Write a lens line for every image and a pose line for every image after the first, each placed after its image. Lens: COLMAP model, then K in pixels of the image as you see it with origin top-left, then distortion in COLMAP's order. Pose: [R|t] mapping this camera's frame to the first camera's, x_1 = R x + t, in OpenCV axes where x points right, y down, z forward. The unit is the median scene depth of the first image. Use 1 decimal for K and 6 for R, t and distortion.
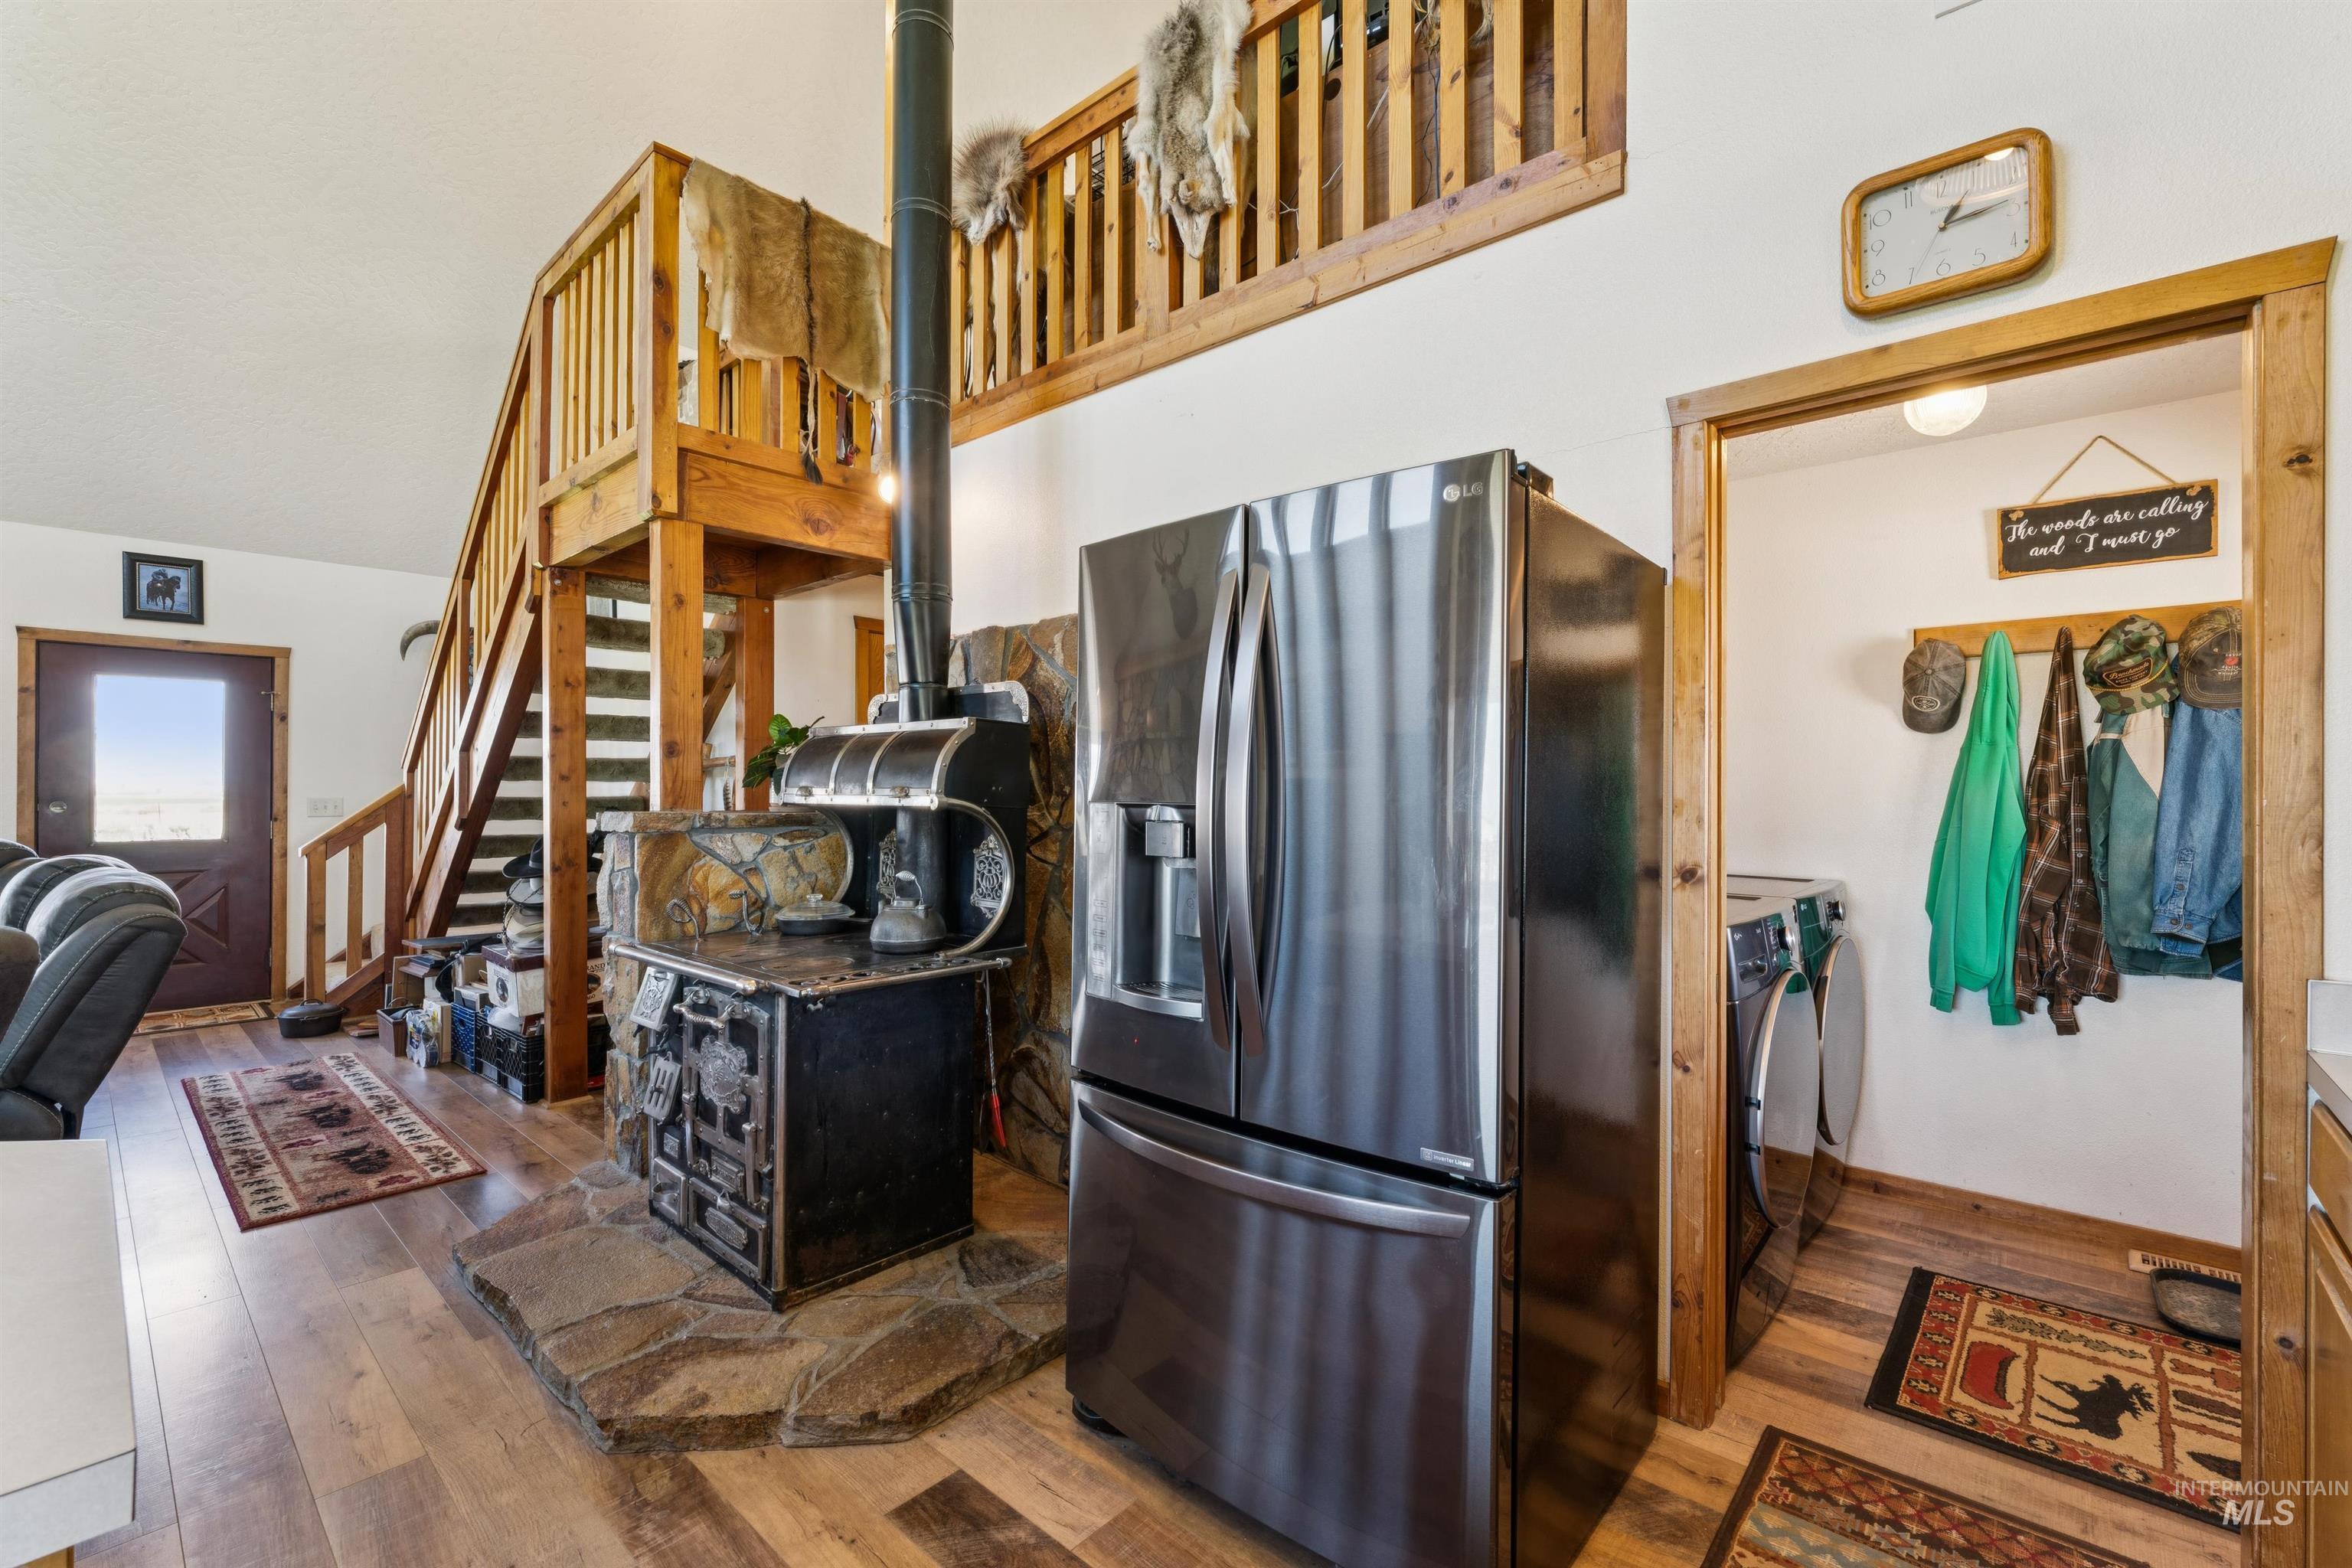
lens RADIAL K [[1010.3, 0, 1176.0], [0, 1010.3, 784.0], [0, 0, 1]] dist [-0.036764, 0.016547]
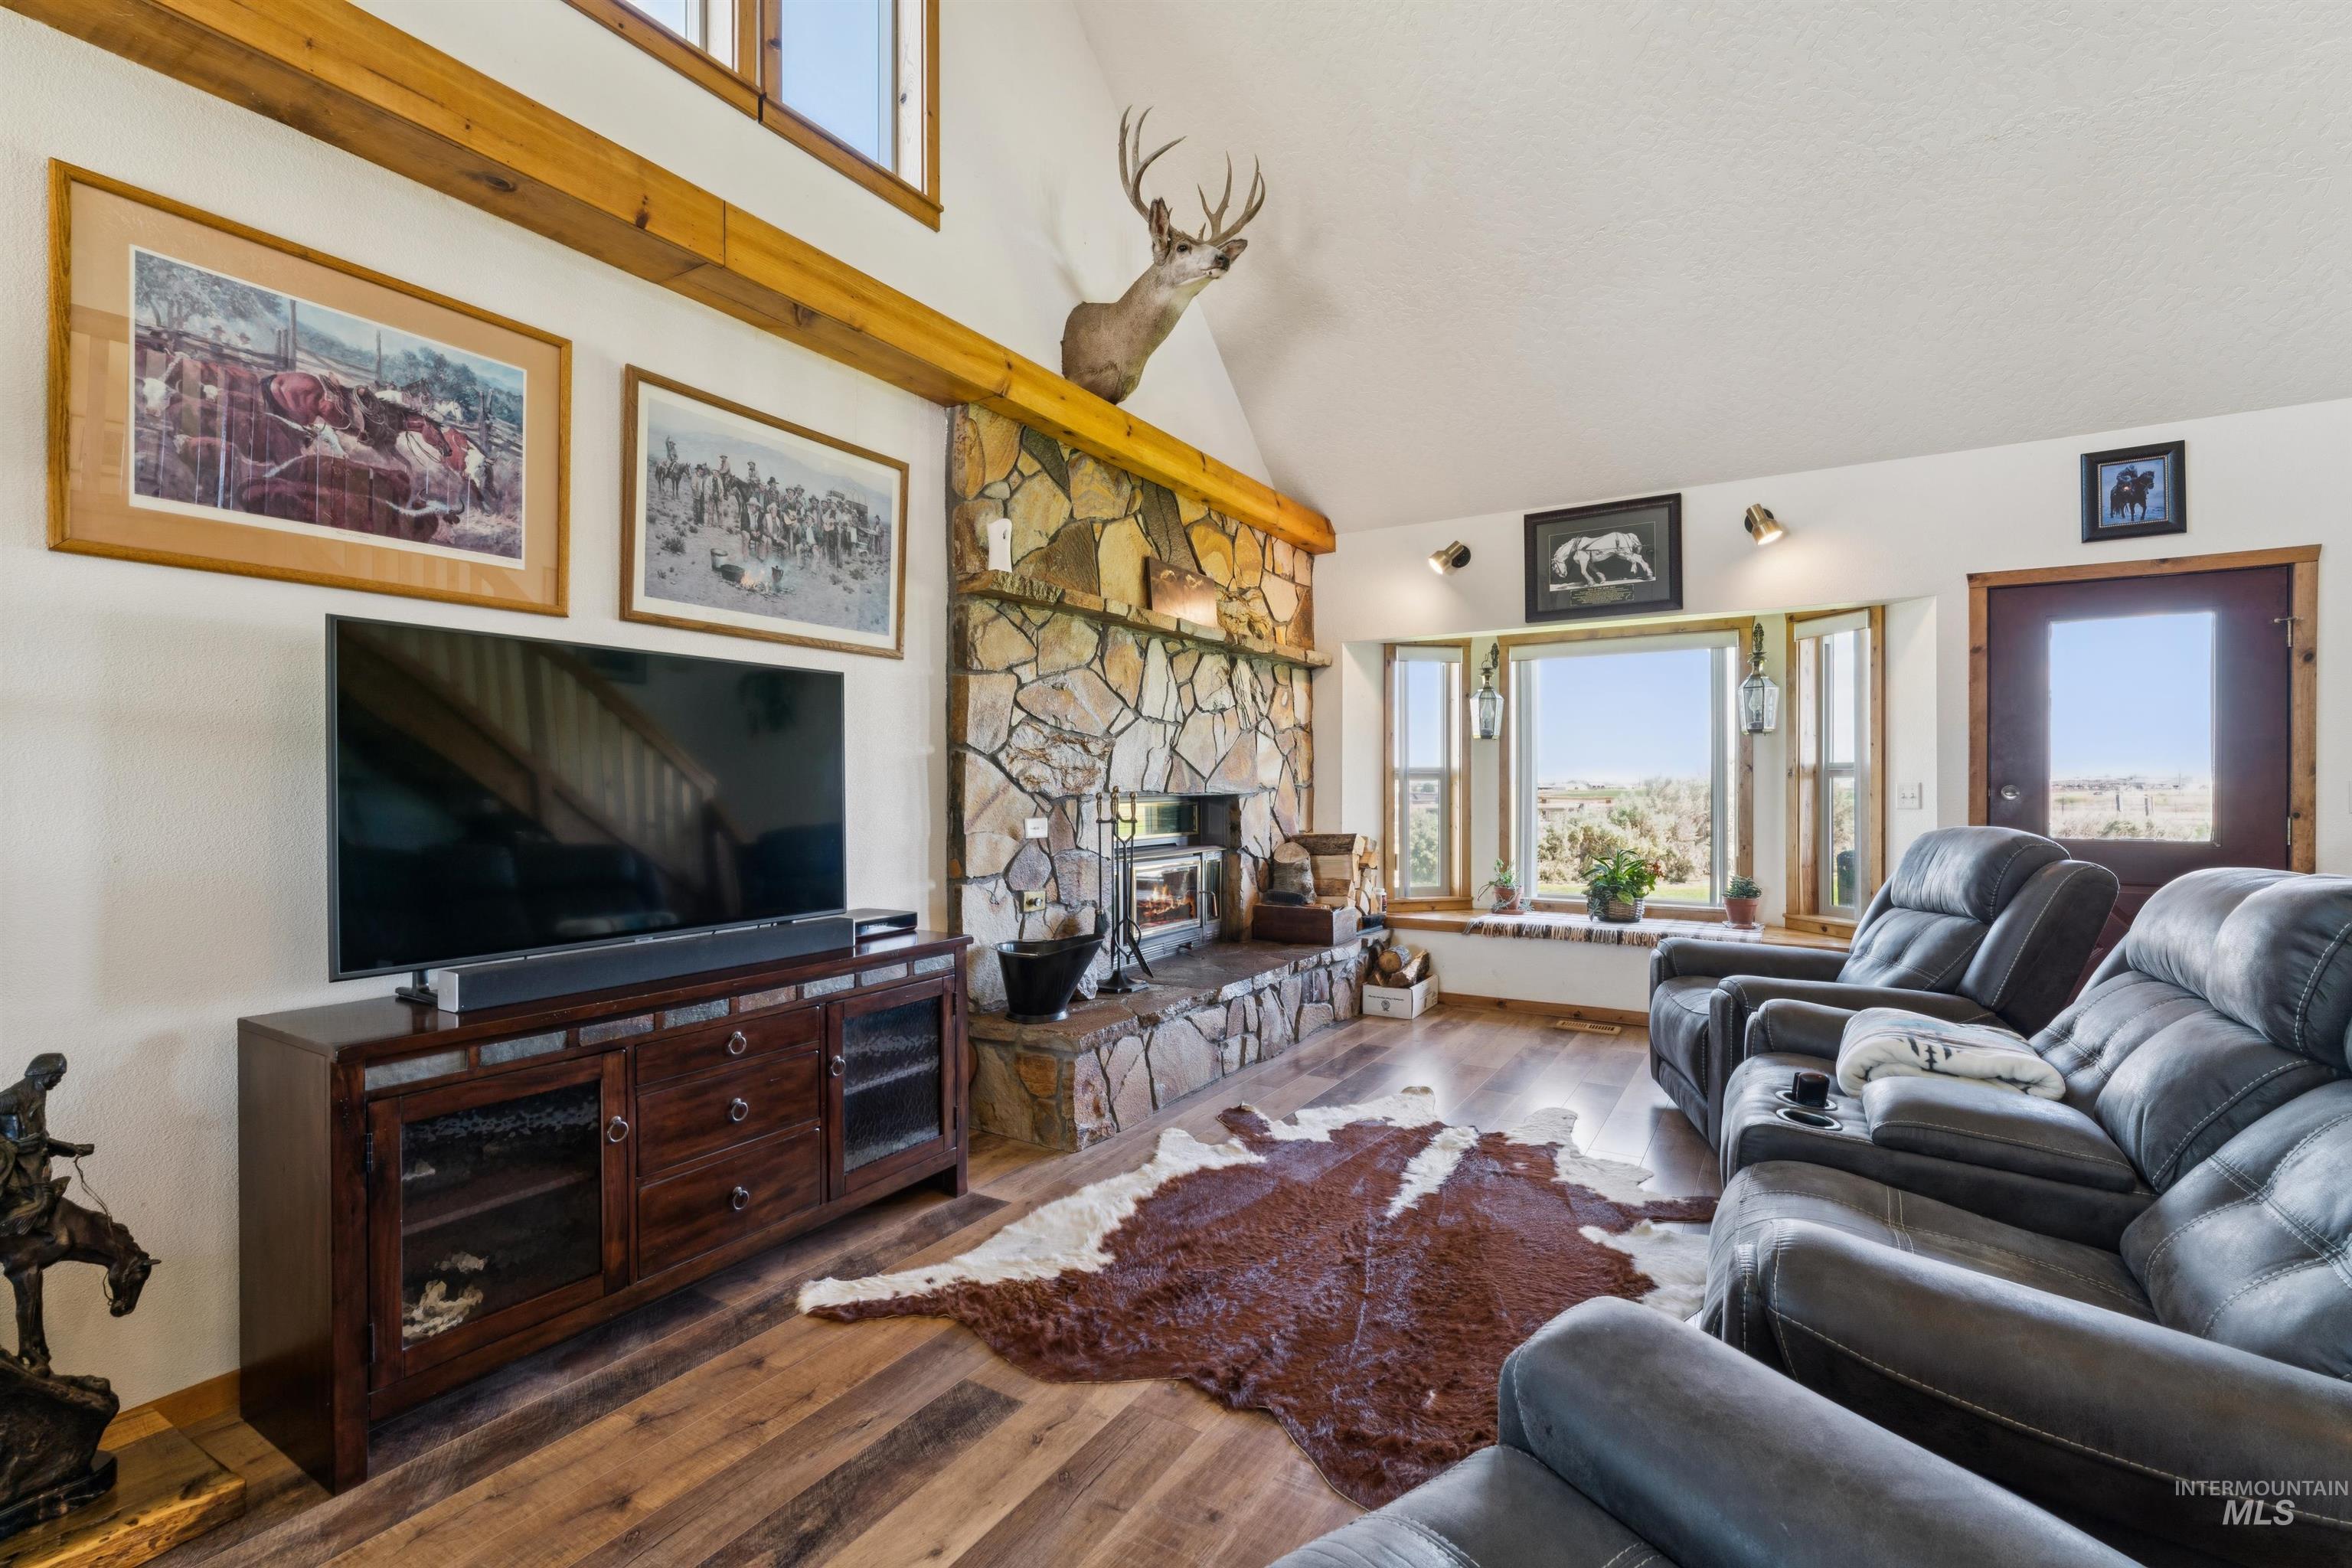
lens RADIAL K [[1027.9, 0, 1176.0], [0, 1027.9, 784.0], [0, 0, 1]] dist [-0.004685, 0.000306]
pose [[0.174037, 0.001925, -0.984737, -0.621847], [0.005668, 0.999980, 0.002956, 0.014878], [0.984723, -0.006096, 0.174022, 0.274316]]
